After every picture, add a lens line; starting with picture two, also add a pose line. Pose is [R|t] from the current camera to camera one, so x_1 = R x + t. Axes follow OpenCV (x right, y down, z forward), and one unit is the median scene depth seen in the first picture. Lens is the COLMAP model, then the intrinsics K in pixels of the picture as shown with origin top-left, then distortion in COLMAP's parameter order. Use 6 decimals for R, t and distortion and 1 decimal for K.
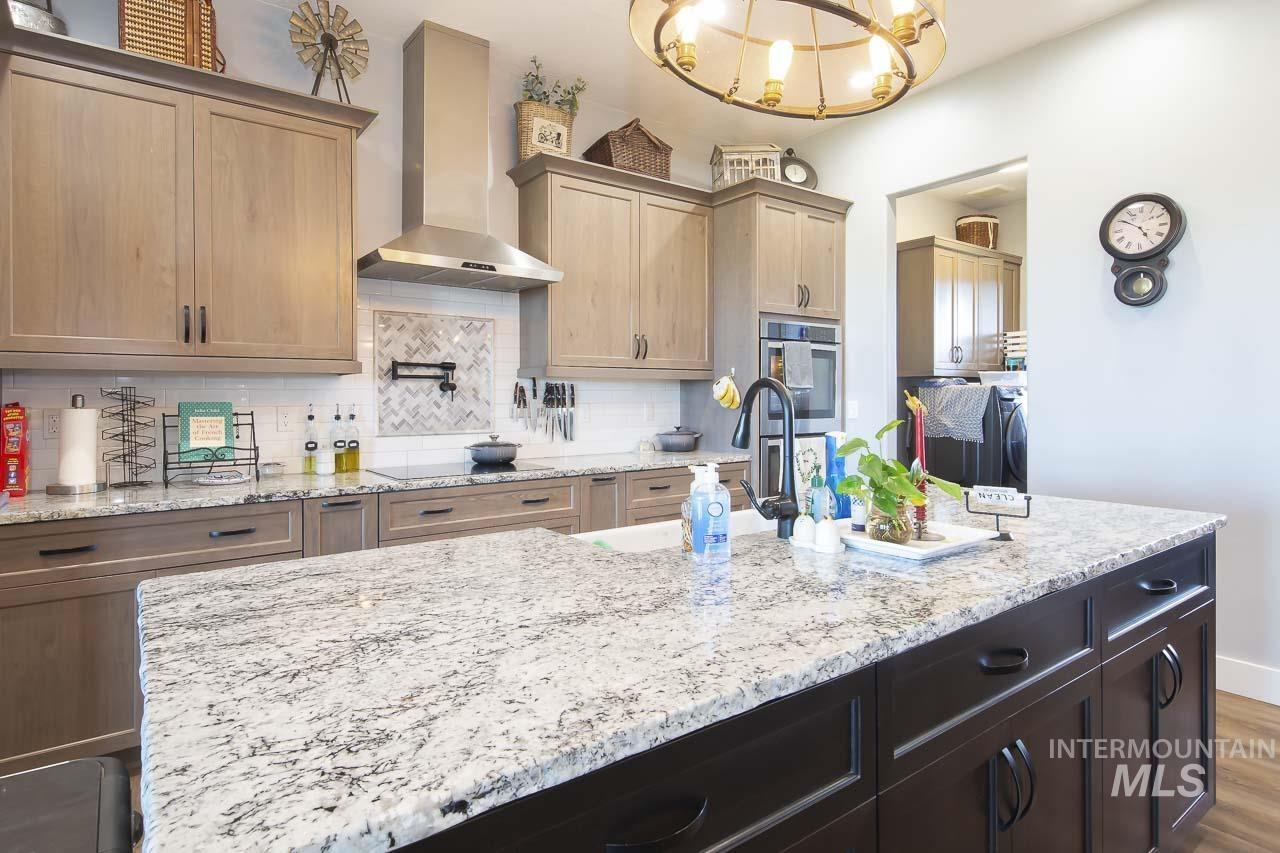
lens RADIAL K [[664.6, 0, 607.1], [0, 664.6, 395.9], [0, 0, 1]] dist [0.001188, -0.000303]
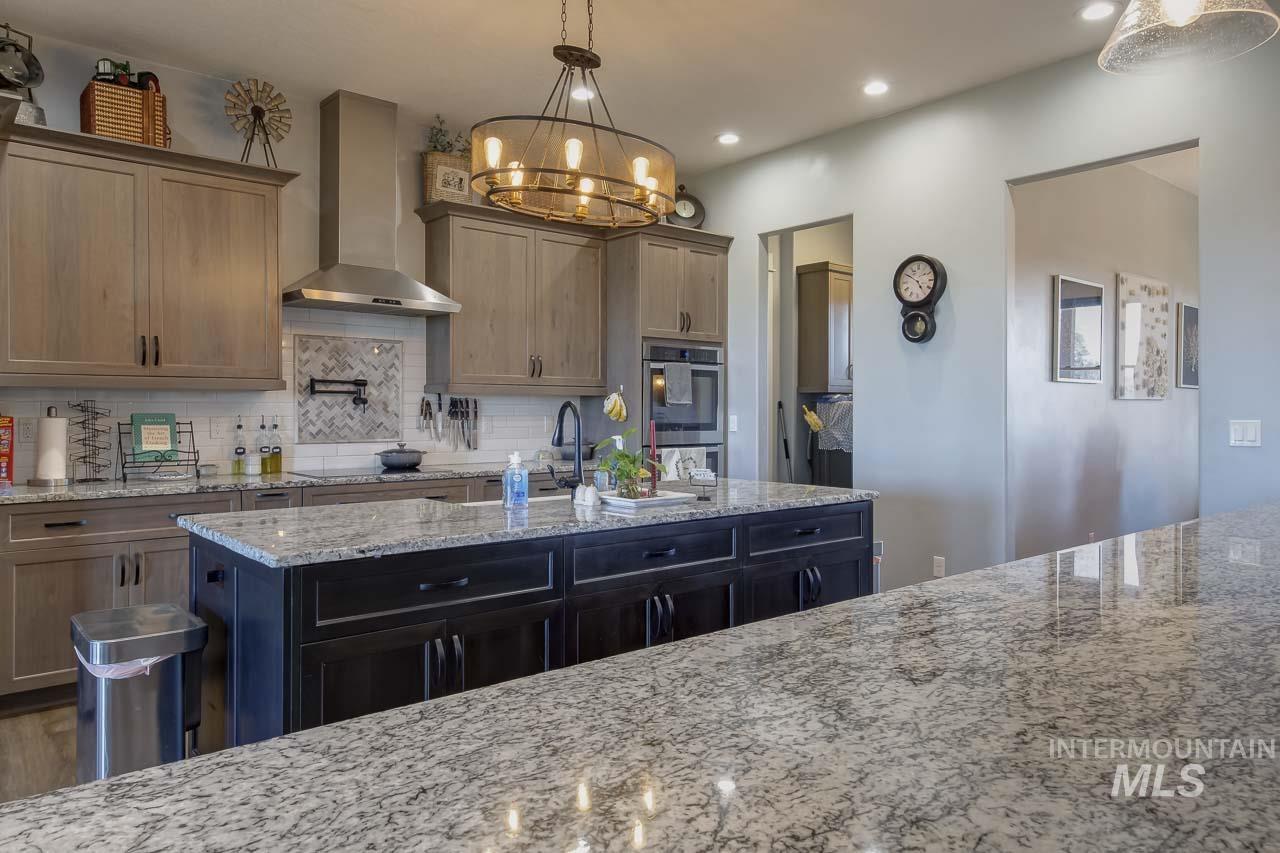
lens RADIAL K [[836.1, 0, 644.0], [0, 836.1, 417.3], [0, 0, 1]] dist [0.019611, -0.002314]
pose [[0.995881, 0.006293, 0.090453, 0.116828], [-0.007468, 0.999892, 0.012659, -0.007491], [-0.090364, -0.013282, 0.995820, -0.481574]]
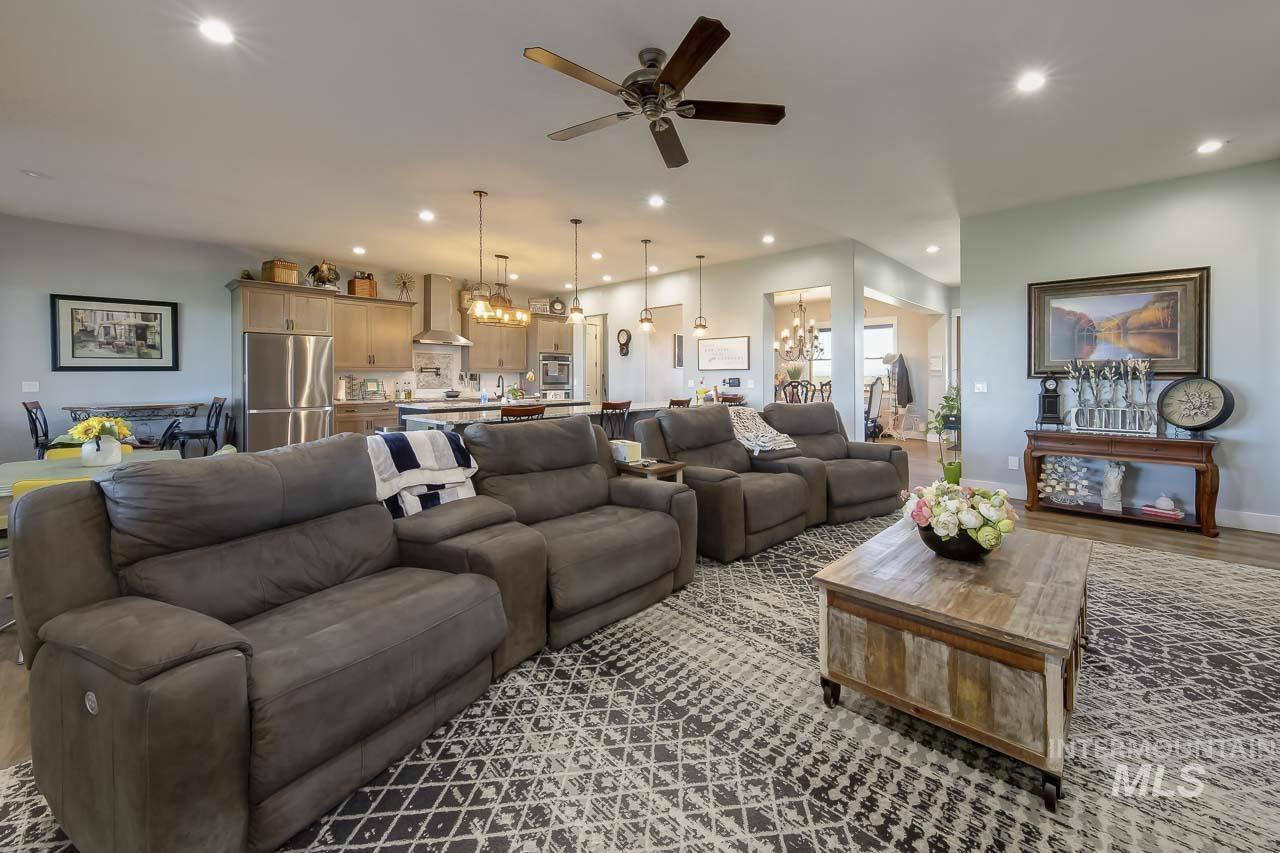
lens RADIAL K [[496.9, 0, 679.8], [0, 496.9, 380.1], [0, 0, 1]] dist [0.000448, 0.000017]
pose [[0.971715, 0.004314, 0.236118, 0.367788], [-0.006679, 0.999935, 0.009217, -0.017552], [-0.236063, -0.010533, 0.971681, -1.784105]]
